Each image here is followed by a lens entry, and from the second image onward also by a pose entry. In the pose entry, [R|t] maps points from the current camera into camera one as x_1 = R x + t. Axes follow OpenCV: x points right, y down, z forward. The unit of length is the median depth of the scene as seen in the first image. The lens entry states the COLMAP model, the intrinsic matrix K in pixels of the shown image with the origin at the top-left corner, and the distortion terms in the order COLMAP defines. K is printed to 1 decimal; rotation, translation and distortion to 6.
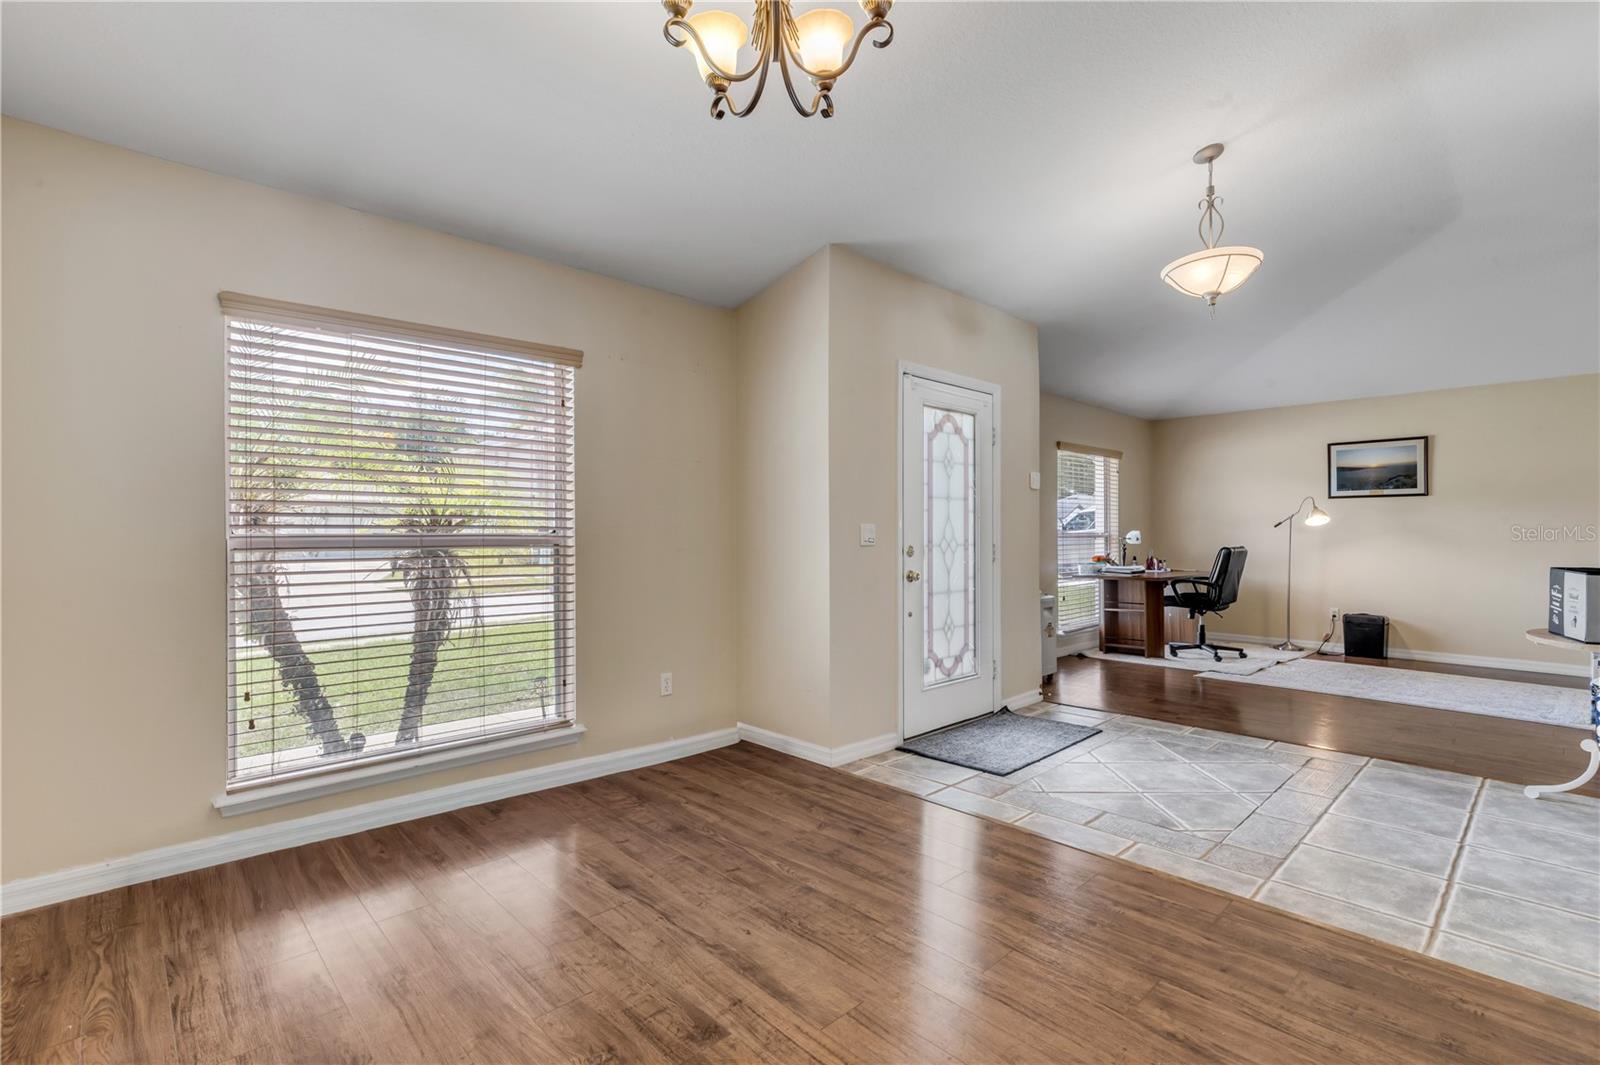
lens RADIAL K [[719.7, 0, 796.9], [0, 719.7, 526.8], [0, 0, 1]] dist [0.004768, -0.002389]
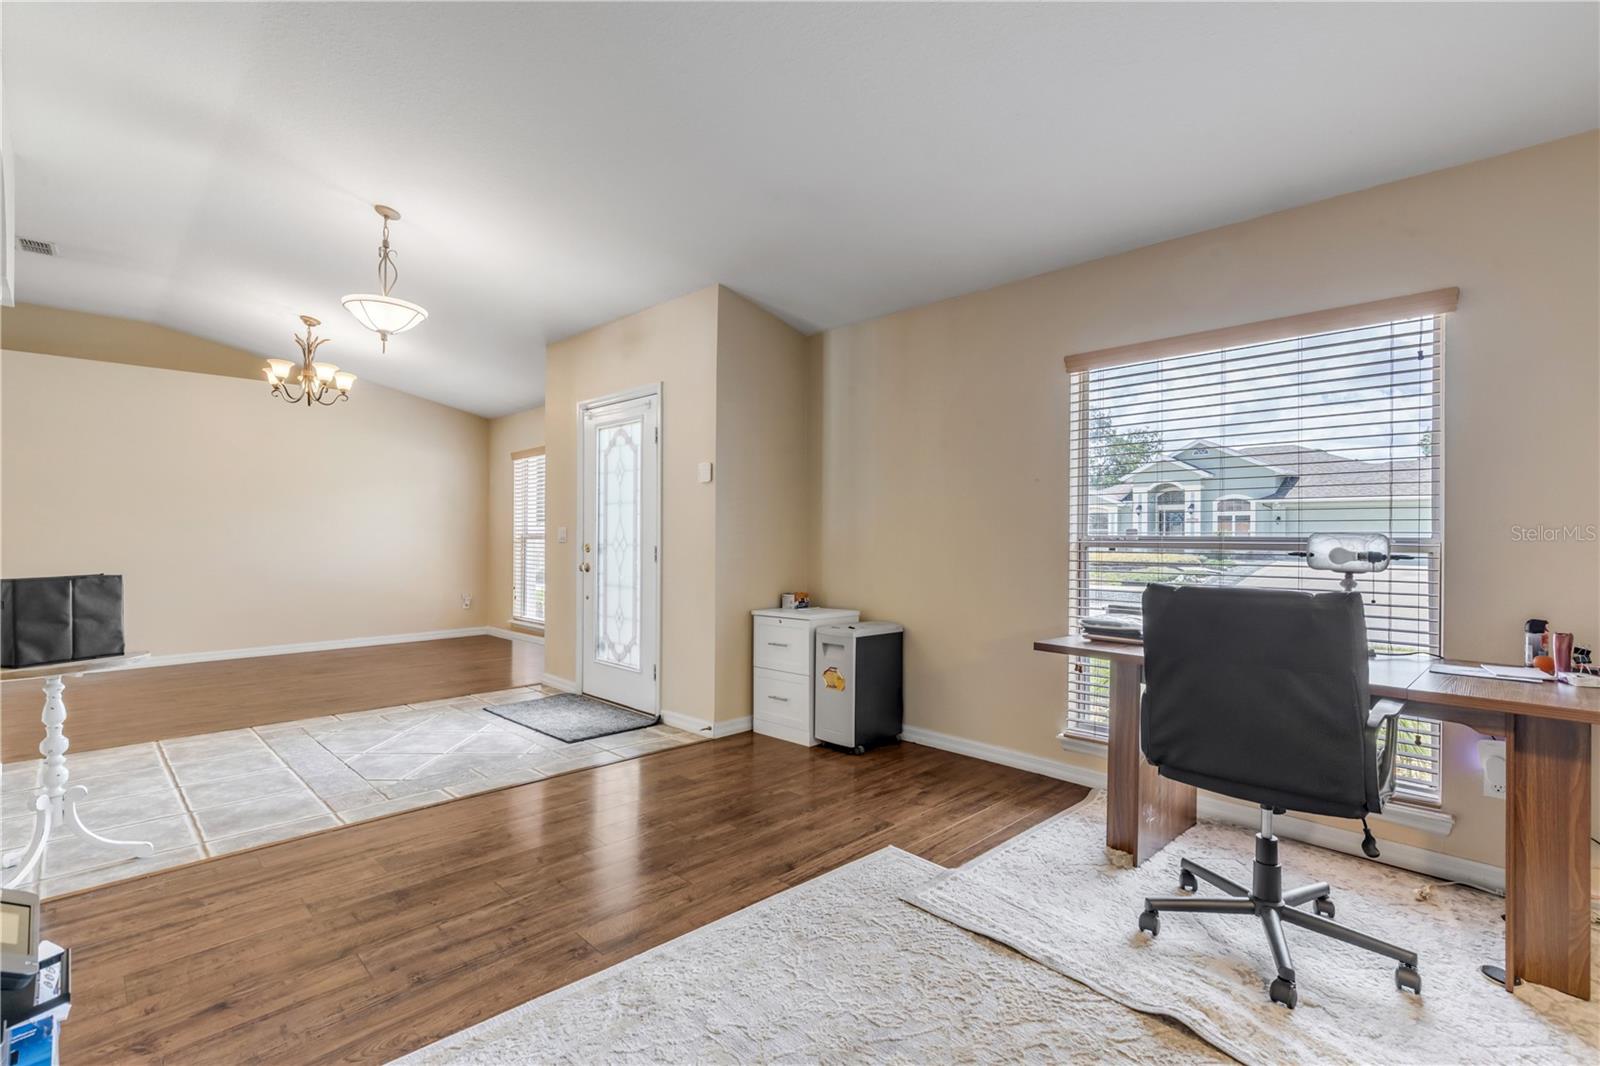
lens RADIAL K [[719.7, 0, 801.5], [0, 719.7, 533.5], [0, 0, 1]] dist [0.004768, -0.002389]
pose [[0.040604, -0.006016, -0.999157, 1.369026], [0.002177, 0.999980, -0.005933, 0.015367], [0.999173, -0.001934, 0.040617, 1.256810]]
